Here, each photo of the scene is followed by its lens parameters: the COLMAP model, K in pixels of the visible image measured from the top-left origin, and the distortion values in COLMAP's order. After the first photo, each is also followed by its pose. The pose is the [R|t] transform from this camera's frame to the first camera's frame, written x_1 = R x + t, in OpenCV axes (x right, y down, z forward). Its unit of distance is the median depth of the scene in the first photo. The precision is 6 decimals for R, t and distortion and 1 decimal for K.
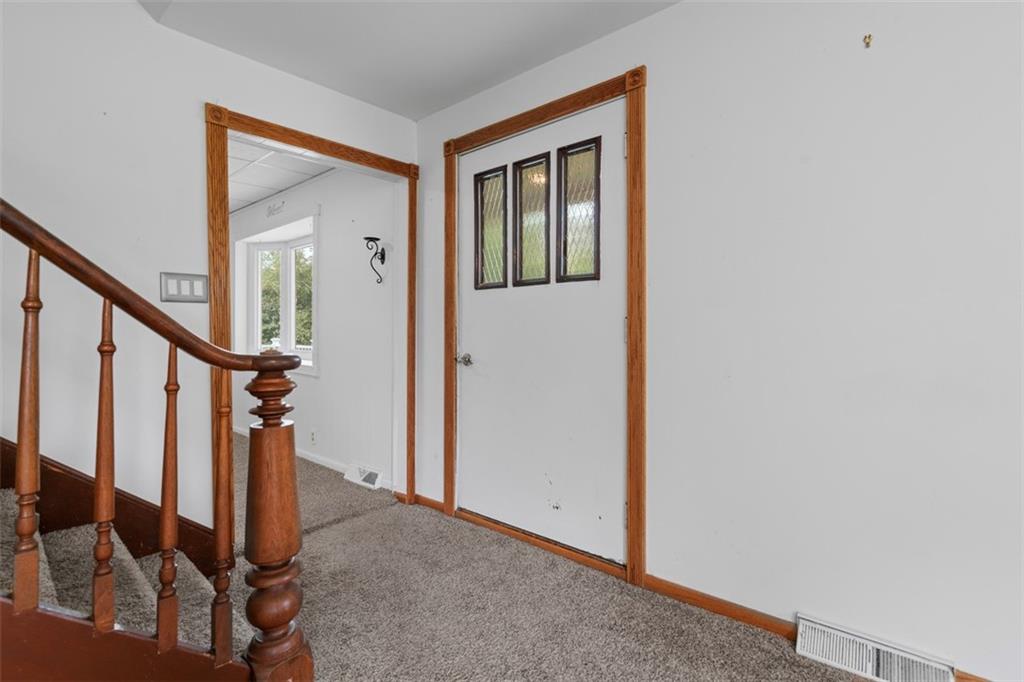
lens RADIAL K [[469.9, 0, 516.7], [0, 469.9, 323.0], [0, 0, 1]] dist [0.001895, -0.000565]
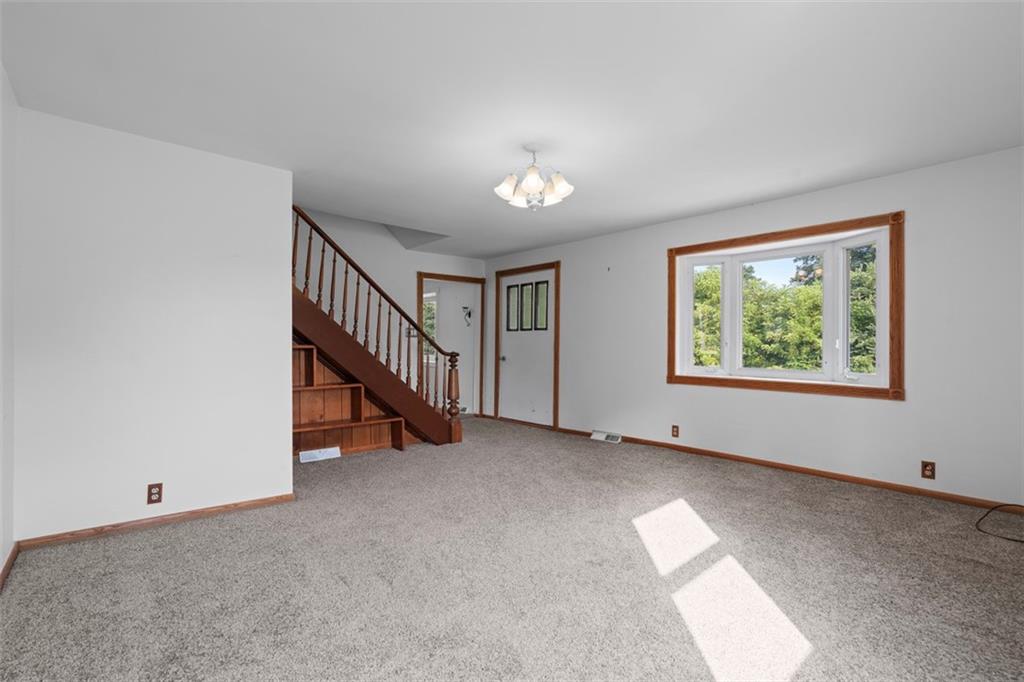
lens RADIAL K [[469.9, 0, 511.7], [0, 469.9, 340.1], [0, 0, 1]] dist [0.001895, -0.000565]
pose [[0.990847, 0.009980, -0.134619, 0.299774], [-0.009145, 0.999935, 0.006821, -0.041837], [0.134679, -0.005527, 0.990874, -1.626385]]
